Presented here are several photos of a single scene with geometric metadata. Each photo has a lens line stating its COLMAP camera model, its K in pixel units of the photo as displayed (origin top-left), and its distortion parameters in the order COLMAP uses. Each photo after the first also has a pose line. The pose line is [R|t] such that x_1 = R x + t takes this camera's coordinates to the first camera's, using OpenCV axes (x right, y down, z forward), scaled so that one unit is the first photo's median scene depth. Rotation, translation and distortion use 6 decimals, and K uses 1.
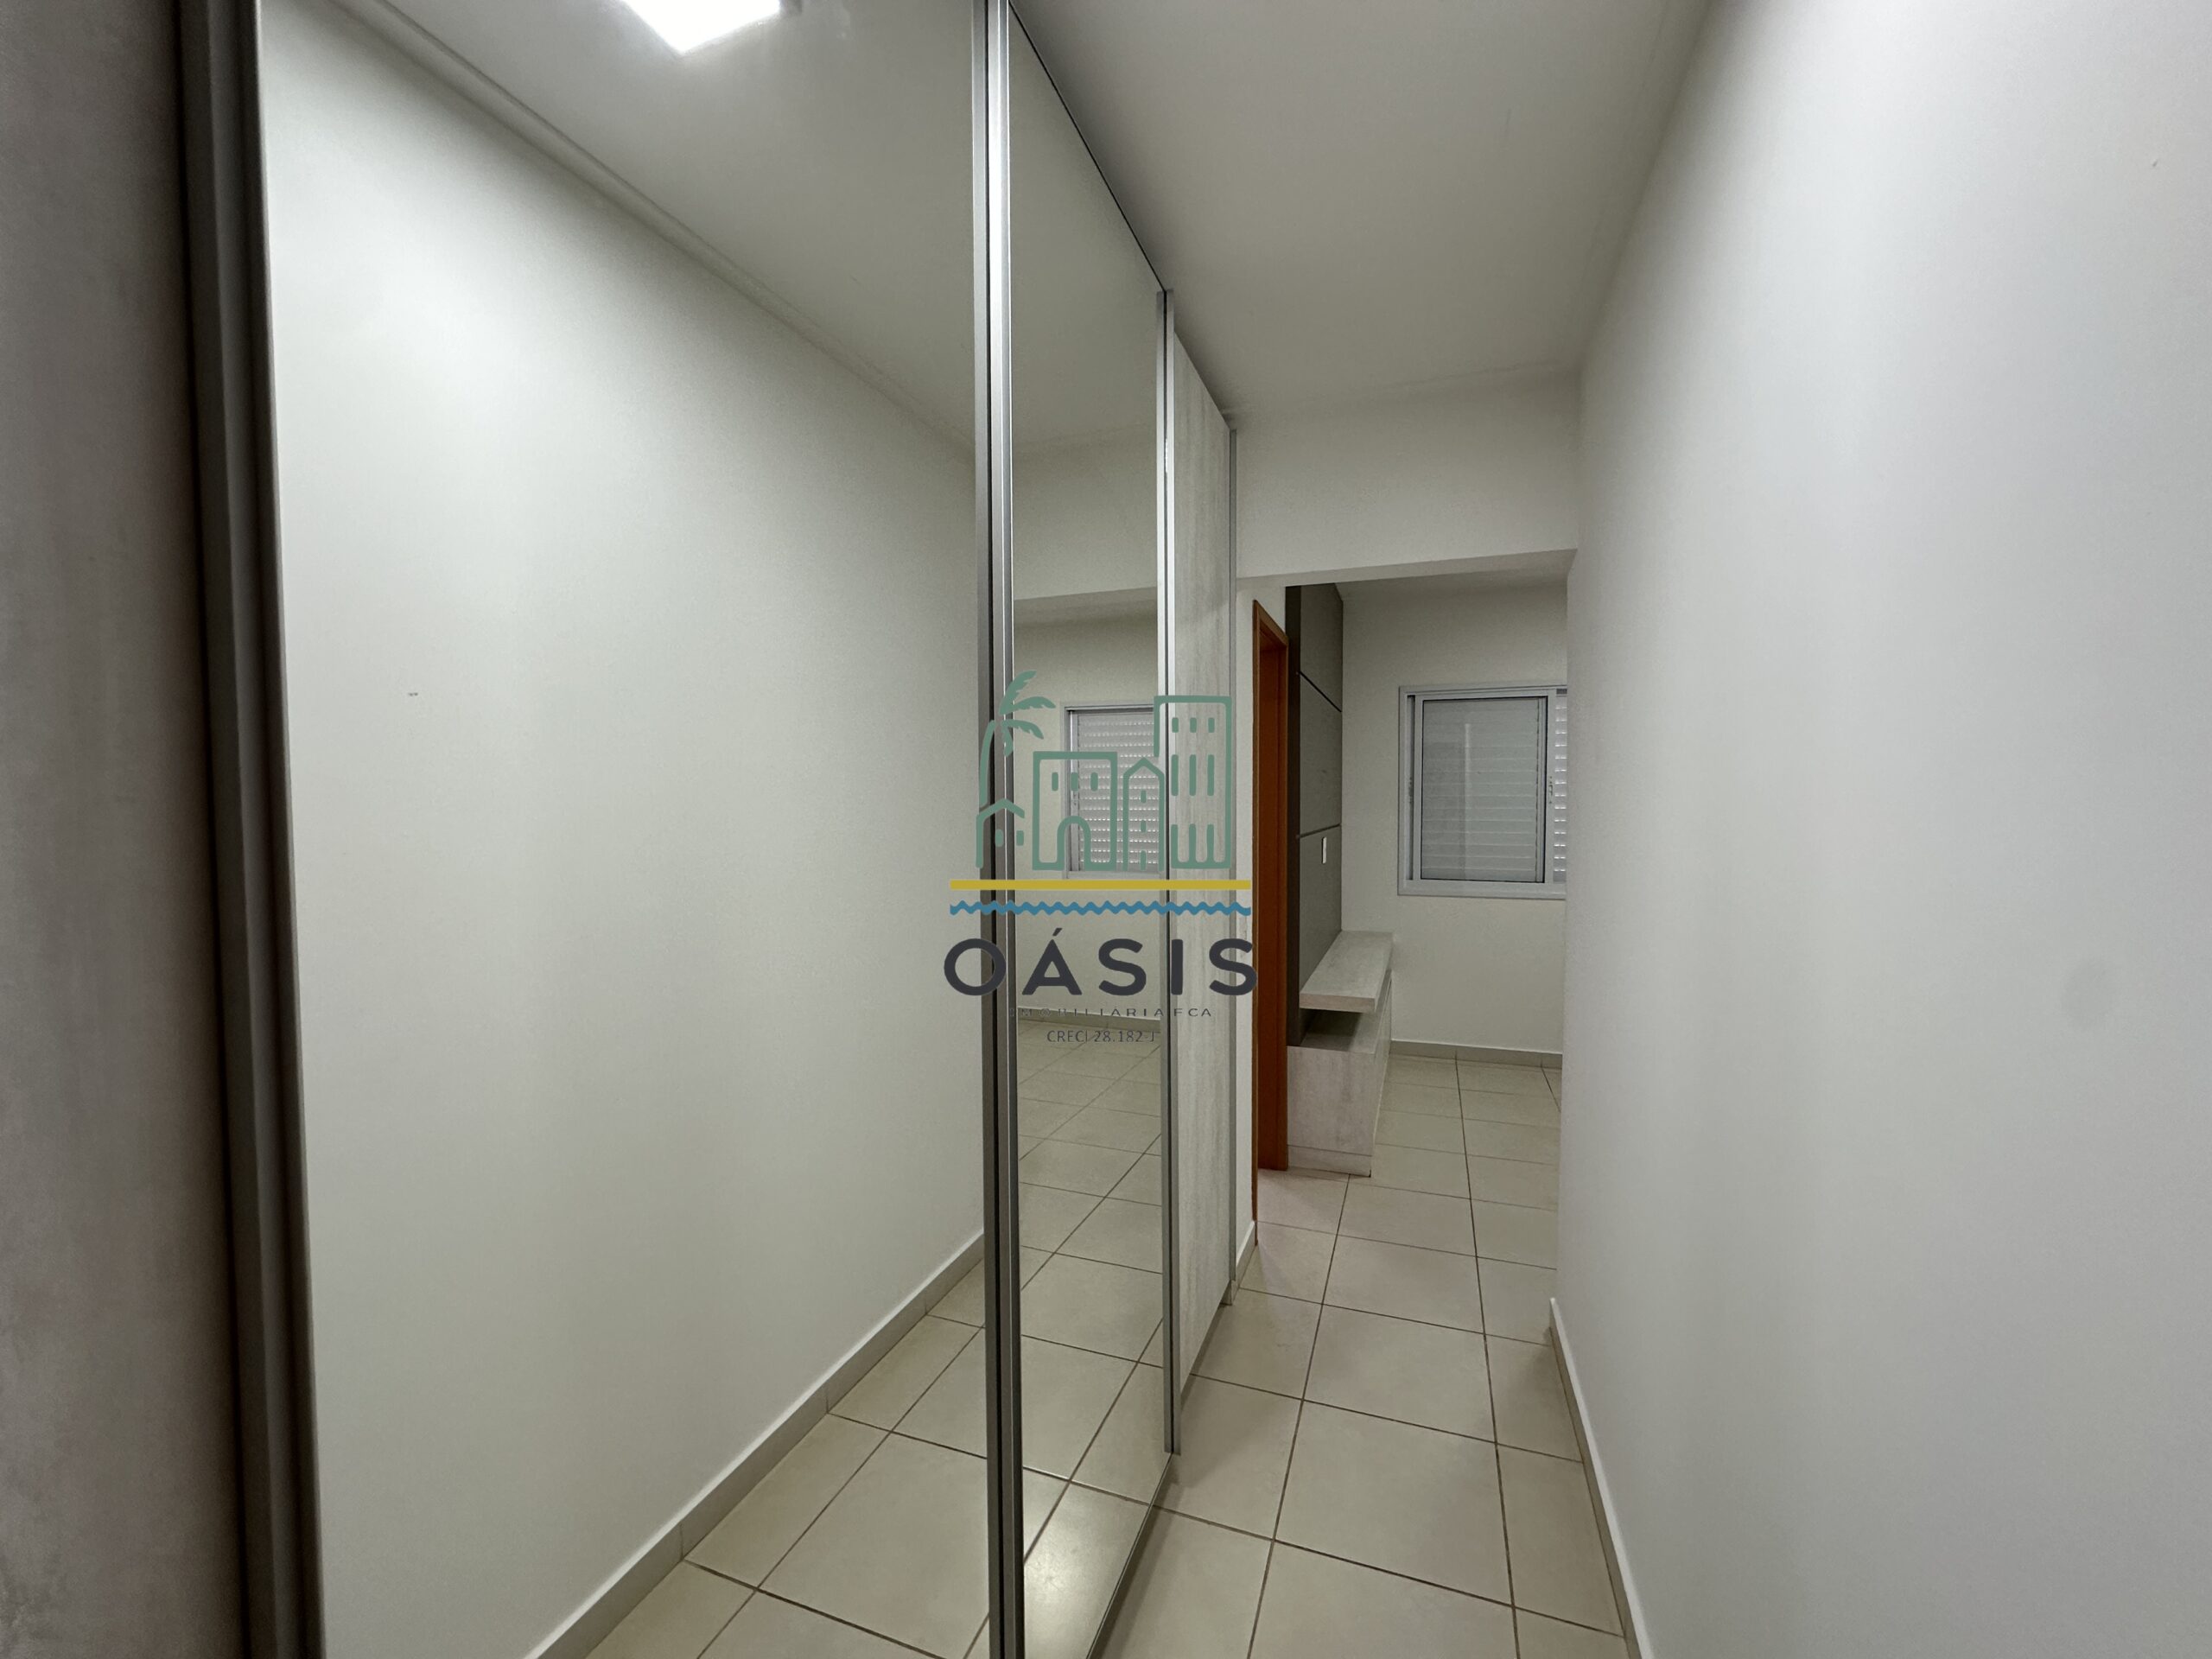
lens RADIAL K [[890.1, 0, 1112.6], [0, 890.1, 825.3], [0, 0, 1]] dist [0.003088, -0.001023]
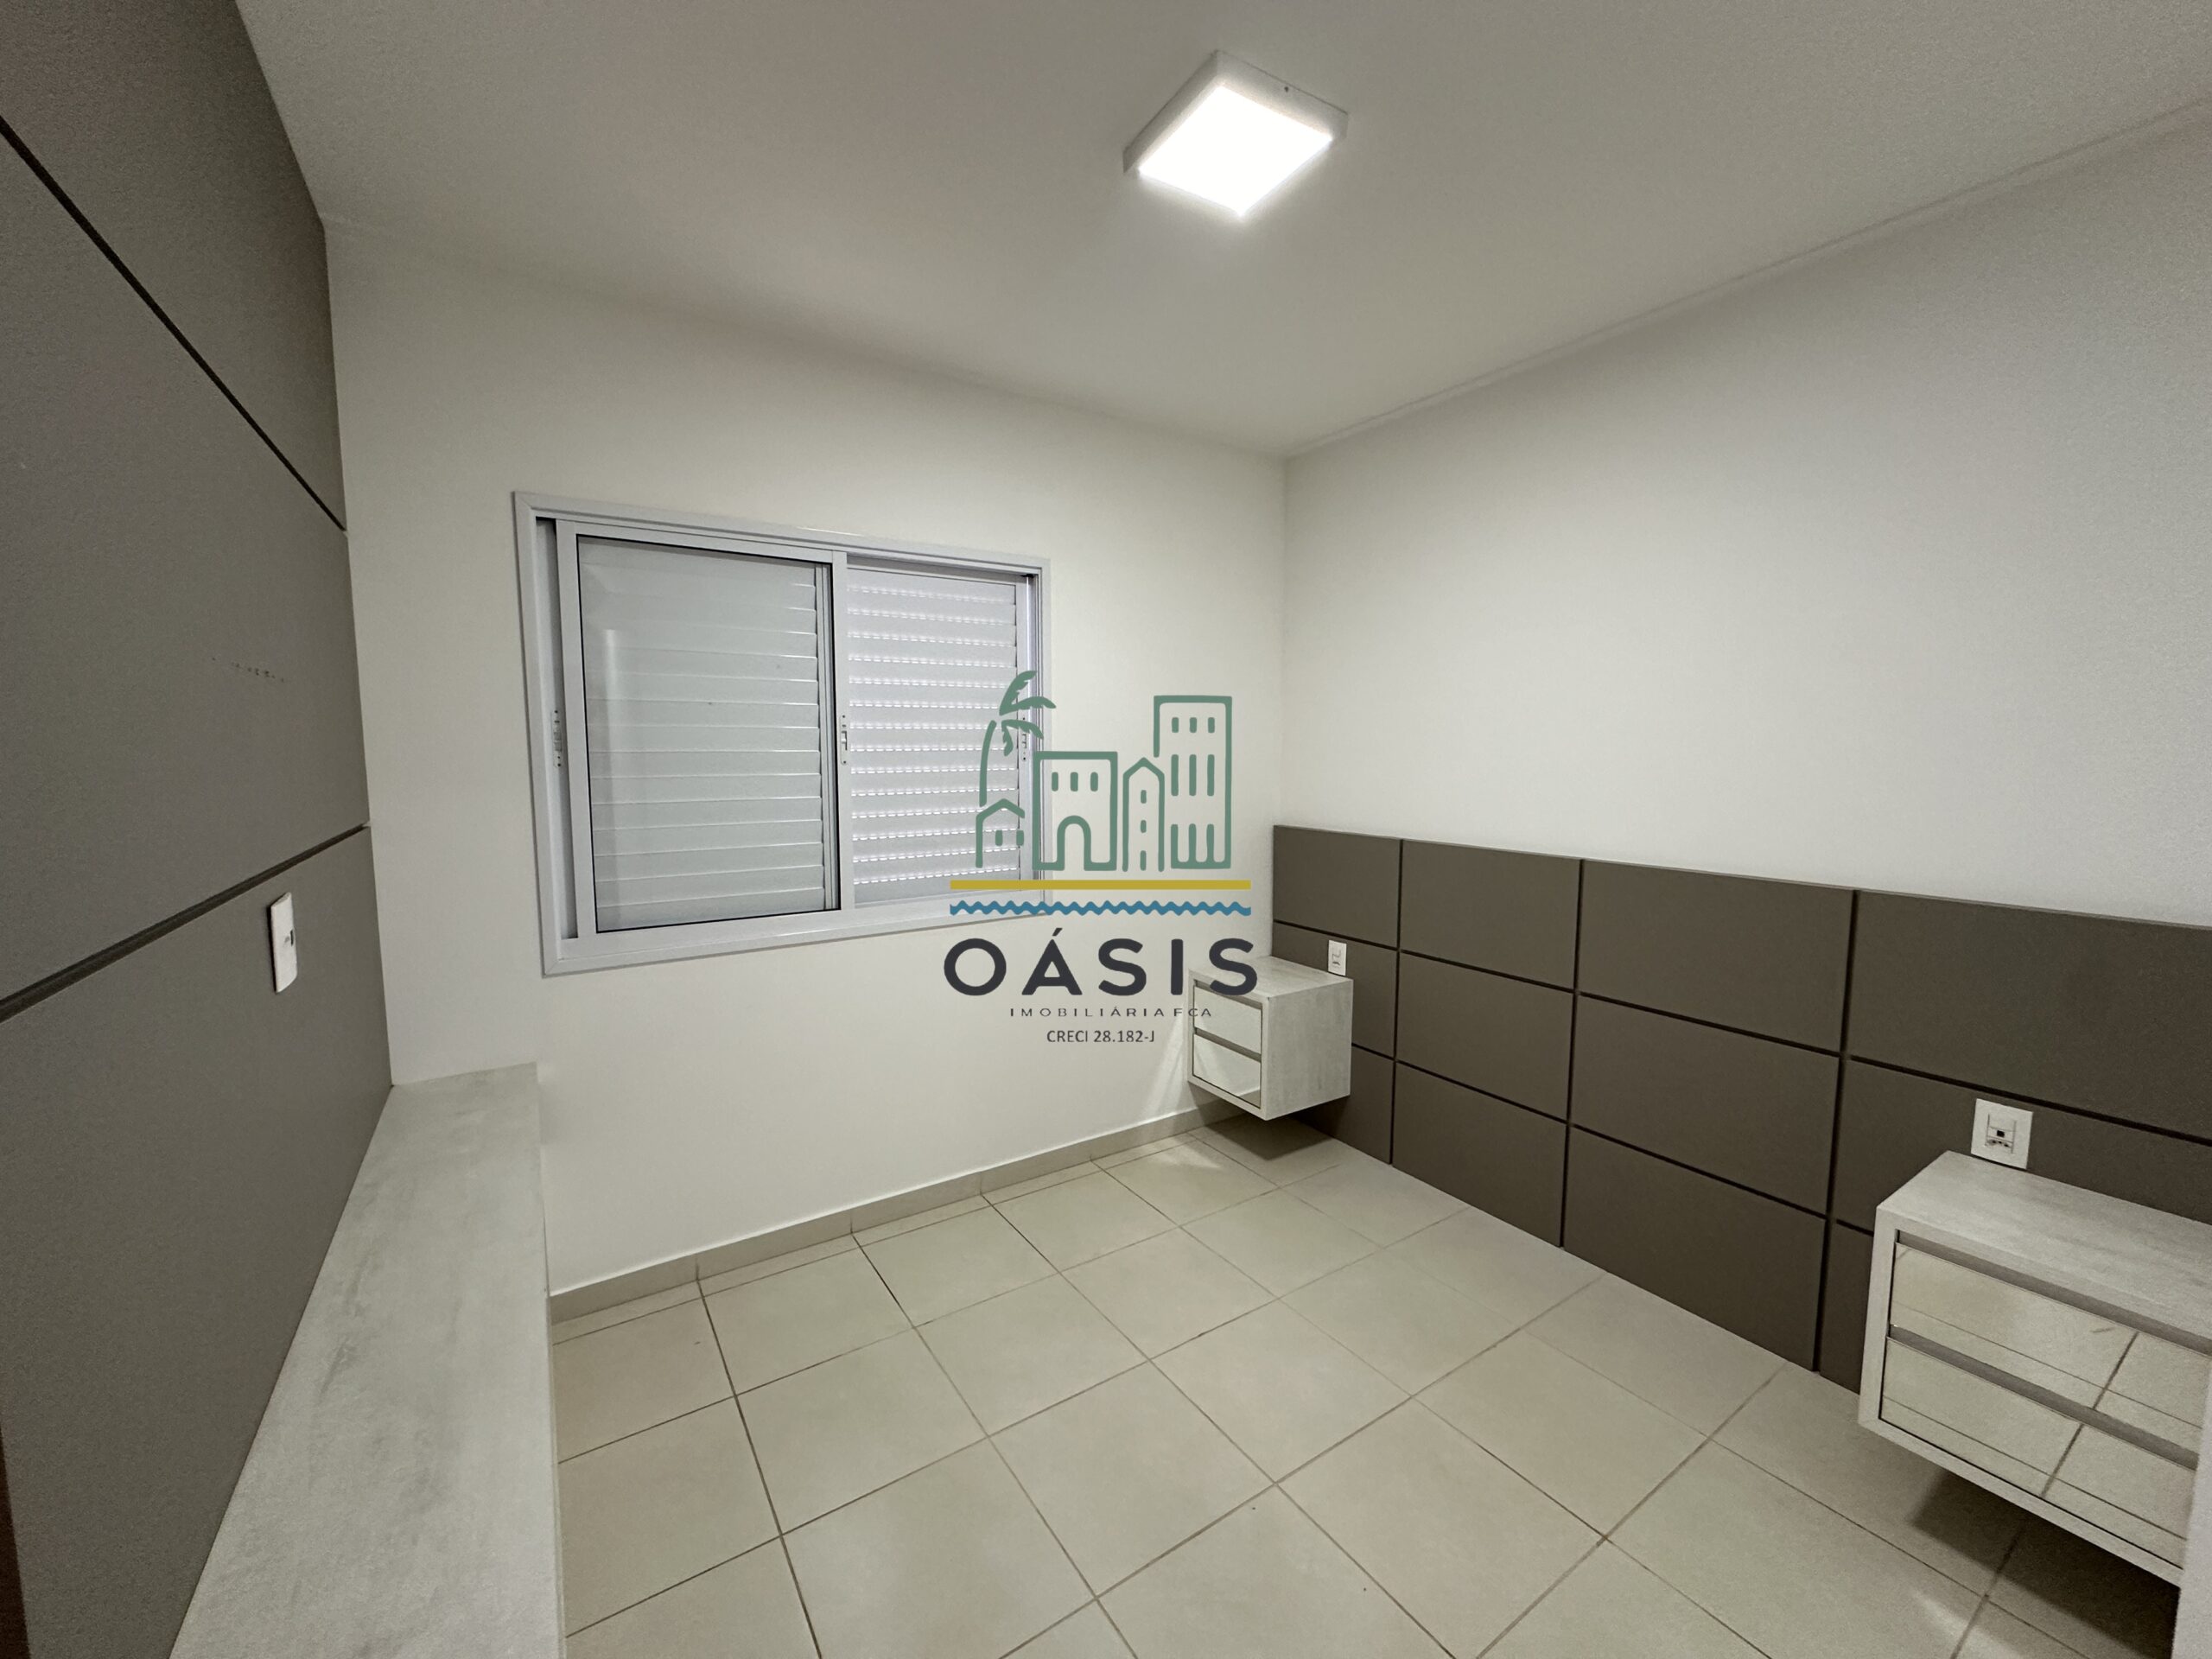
lens RADIAL K [[890.1, 0, 1110.6], [0, 890.1, 823.0], [0, 0, 1]] dist [0.003088, -0.001023]
pose [[0.587752, -0.070608, 0.805954, 0.140431], [0.031241, 0.997422, 0.064600, -0.018266], [-0.808438, -0.012790, 0.588442, 0.534582]]
